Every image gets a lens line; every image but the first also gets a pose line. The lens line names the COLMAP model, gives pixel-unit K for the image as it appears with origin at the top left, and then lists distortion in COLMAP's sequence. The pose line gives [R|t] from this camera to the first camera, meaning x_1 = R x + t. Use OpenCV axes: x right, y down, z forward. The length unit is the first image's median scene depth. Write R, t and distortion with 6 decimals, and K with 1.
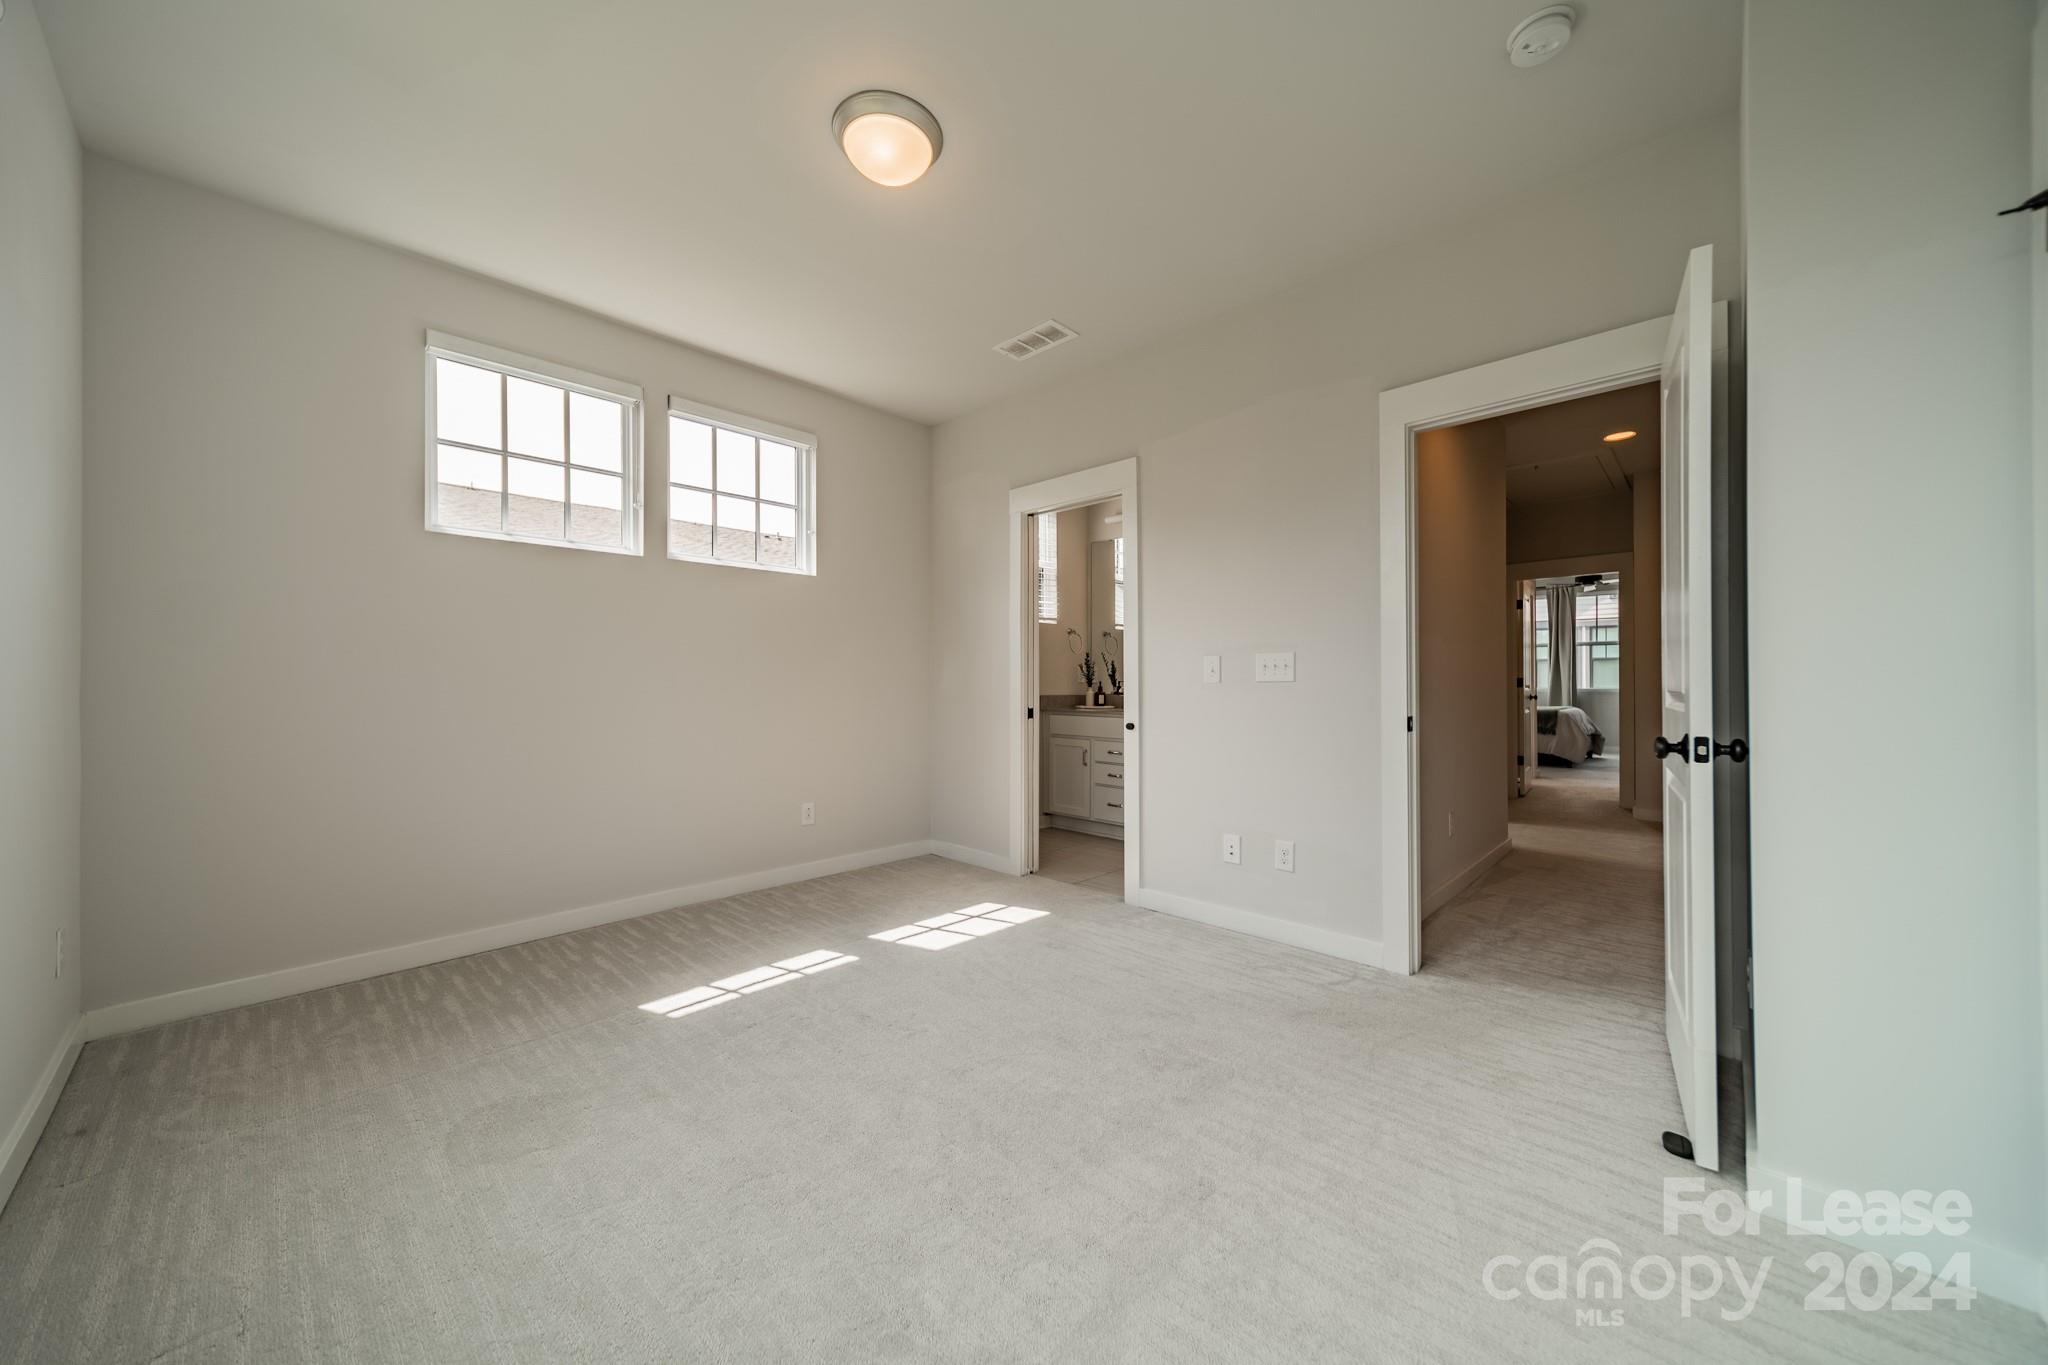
lens RADIAL K [[726.5, 0, 1017.9], [0, 726.5, 676.1], [0, 0, 1]] dist [0.008148, -0.000606]
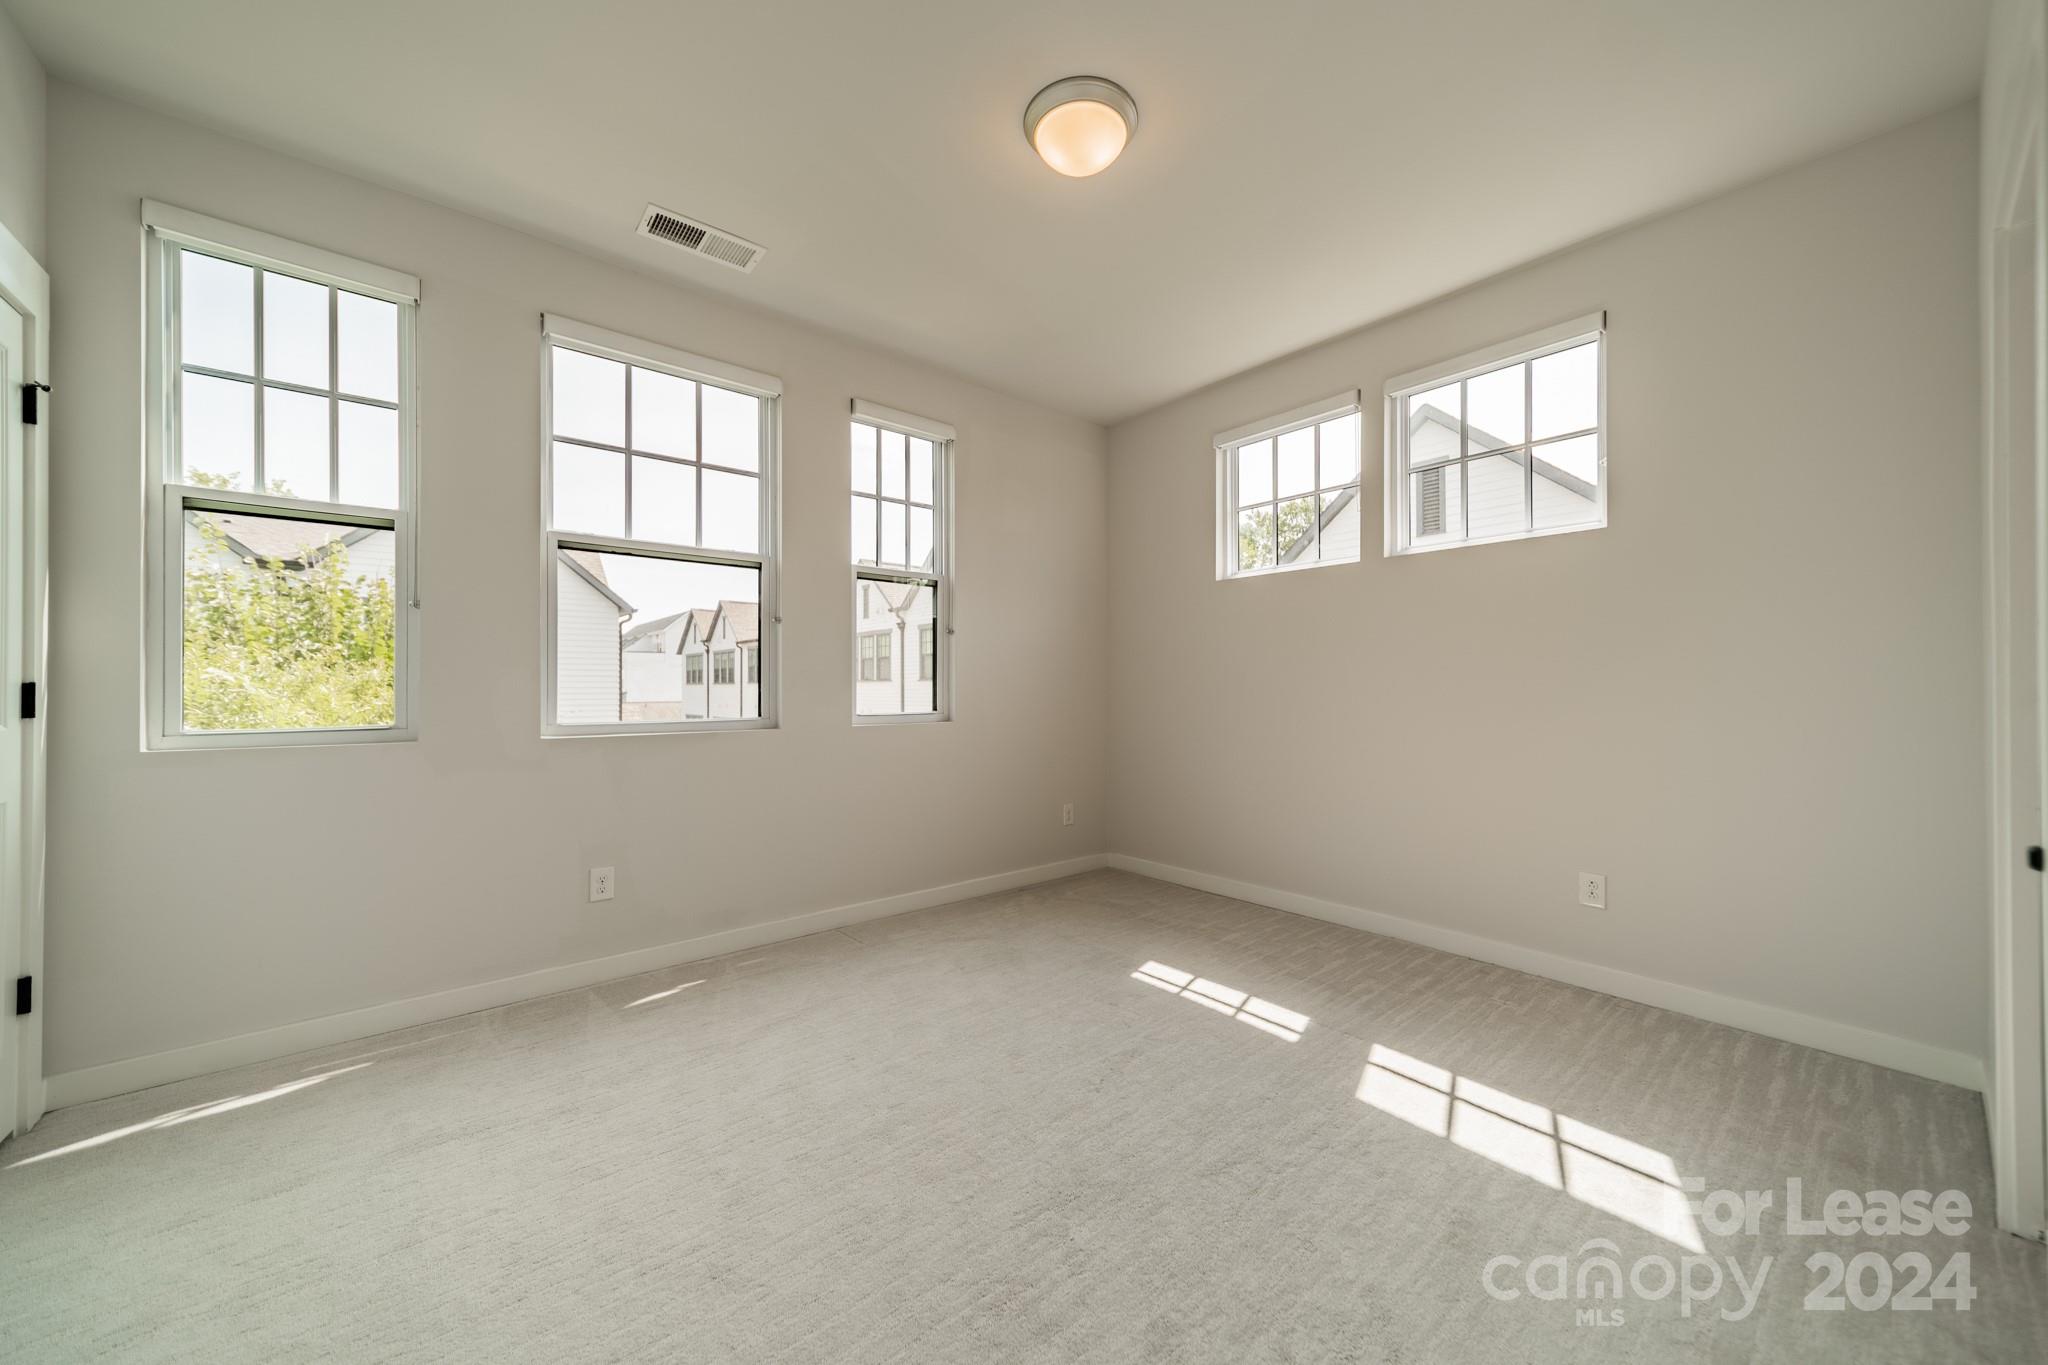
lens RADIAL K [[726.5, 0, 1015.9], [0, 726.5, 678.1], [0, 0, 1]] dist [0.008148, -0.000606]
pose [[-0.118009, -0.001457, -0.993011, 0.593242], [0.024680, 0.999686, -0.004400, -0.020050], [0.992706, -0.025026, -0.117936, 0.759326]]
